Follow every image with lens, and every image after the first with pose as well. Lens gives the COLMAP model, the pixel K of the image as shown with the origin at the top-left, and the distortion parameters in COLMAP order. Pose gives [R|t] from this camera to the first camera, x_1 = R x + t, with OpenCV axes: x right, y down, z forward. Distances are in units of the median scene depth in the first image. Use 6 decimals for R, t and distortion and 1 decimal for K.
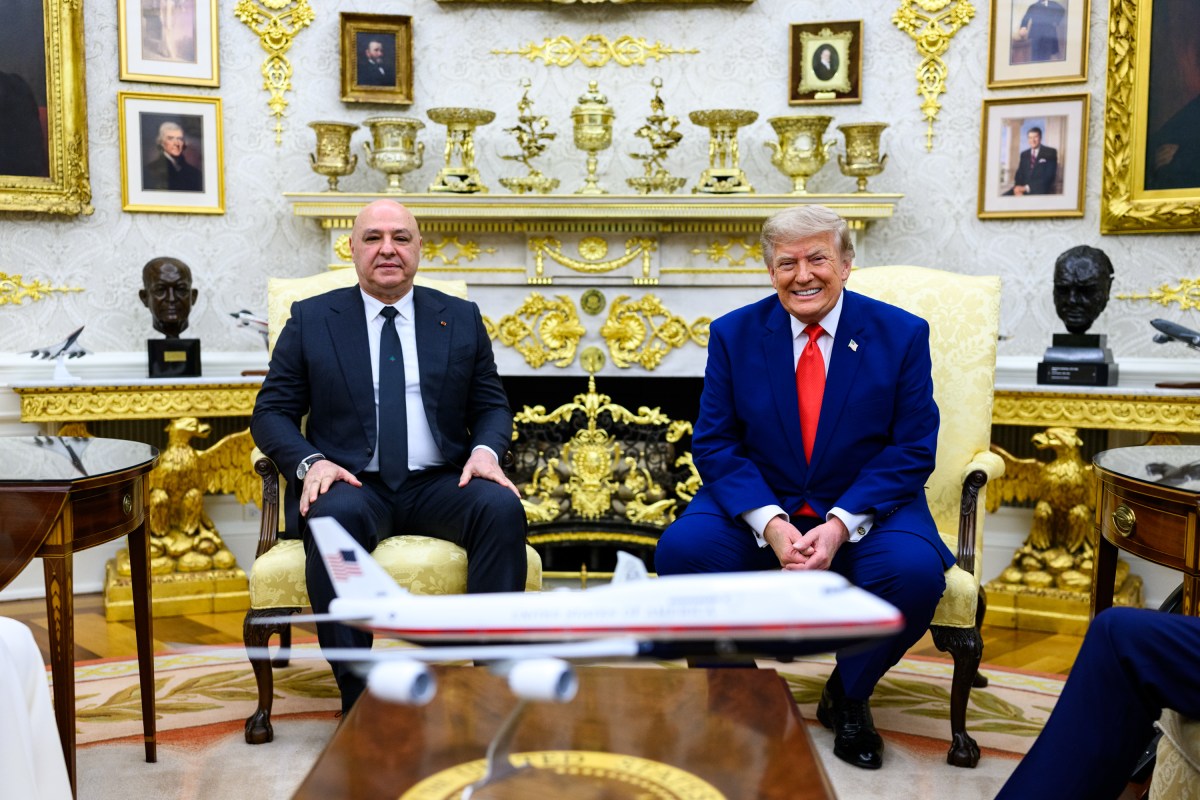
lens RADIAL K [[1241.3, 0, 574.5], [0, 1241.3, 439.6], [0, 0, 1]] dist [-0.000558, 0.000000]
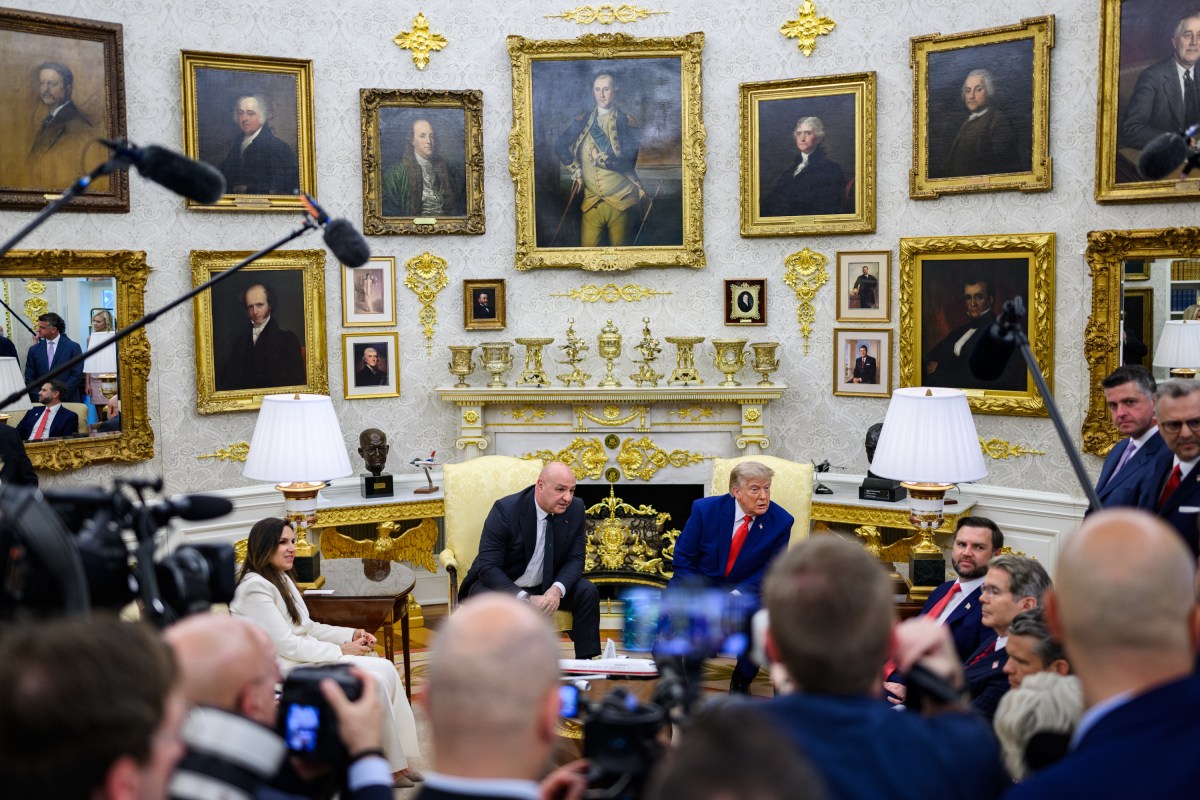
lens RADIAL K [[1241.3, 0, 558.2], [0, 1241.3, 378.9], [0, 0, 1]] dist [-0.000558, 0.000000]
pose [[0.998511, -0.016111, -0.052117, 0.032319], [0.015931, 0.999866, -0.003857, -0.199639], [0.052172, 0.003021, 0.998634, -0.744734]]
